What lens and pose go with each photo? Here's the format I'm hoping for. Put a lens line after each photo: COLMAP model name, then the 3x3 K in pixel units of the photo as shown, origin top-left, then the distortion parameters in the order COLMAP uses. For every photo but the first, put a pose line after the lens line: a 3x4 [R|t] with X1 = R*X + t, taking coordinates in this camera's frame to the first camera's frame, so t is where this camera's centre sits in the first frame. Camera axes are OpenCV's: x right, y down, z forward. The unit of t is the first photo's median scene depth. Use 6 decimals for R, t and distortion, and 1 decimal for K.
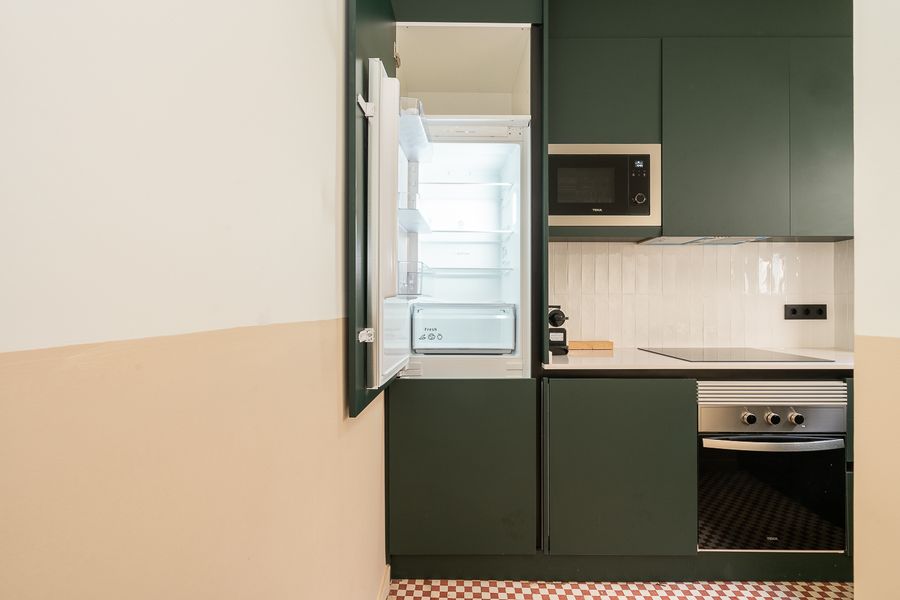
lens RADIAL K [[405.8, 0, 450.9], [0, 405.8, 302.0], [0, 0, 1]] dist [-0.001278, 0.000544]
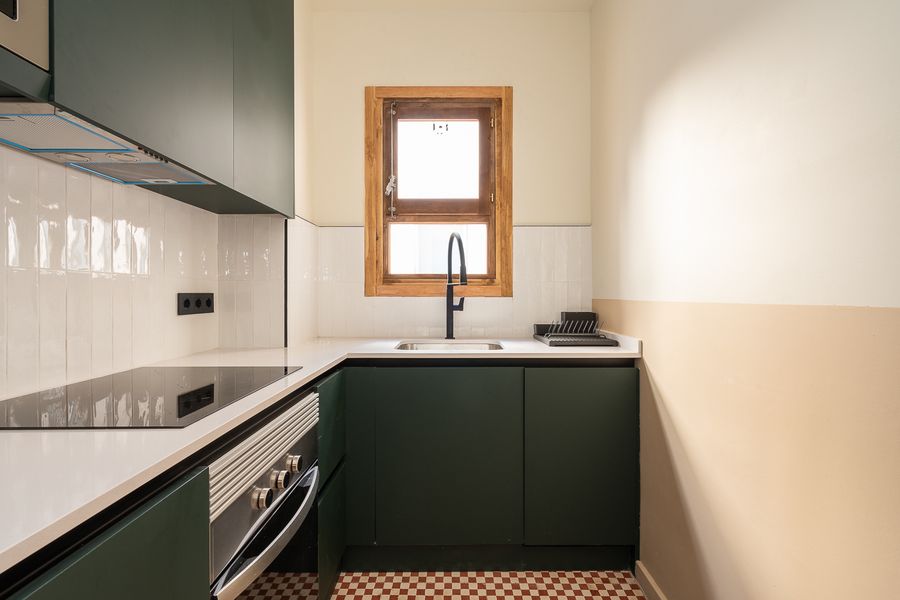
lens RADIAL K [[420.6, 0, 453.1], [0, 420.6, 295.3], [0, 0, 1]] dist [-0.000448, 0.000248]
pose [[-0.024633, -0.001850, 0.999695, 0.117324], [-0.004235, 0.999990, 0.001746, 0.006880], [-0.999688, -0.004191, -0.024640, 0.564261]]
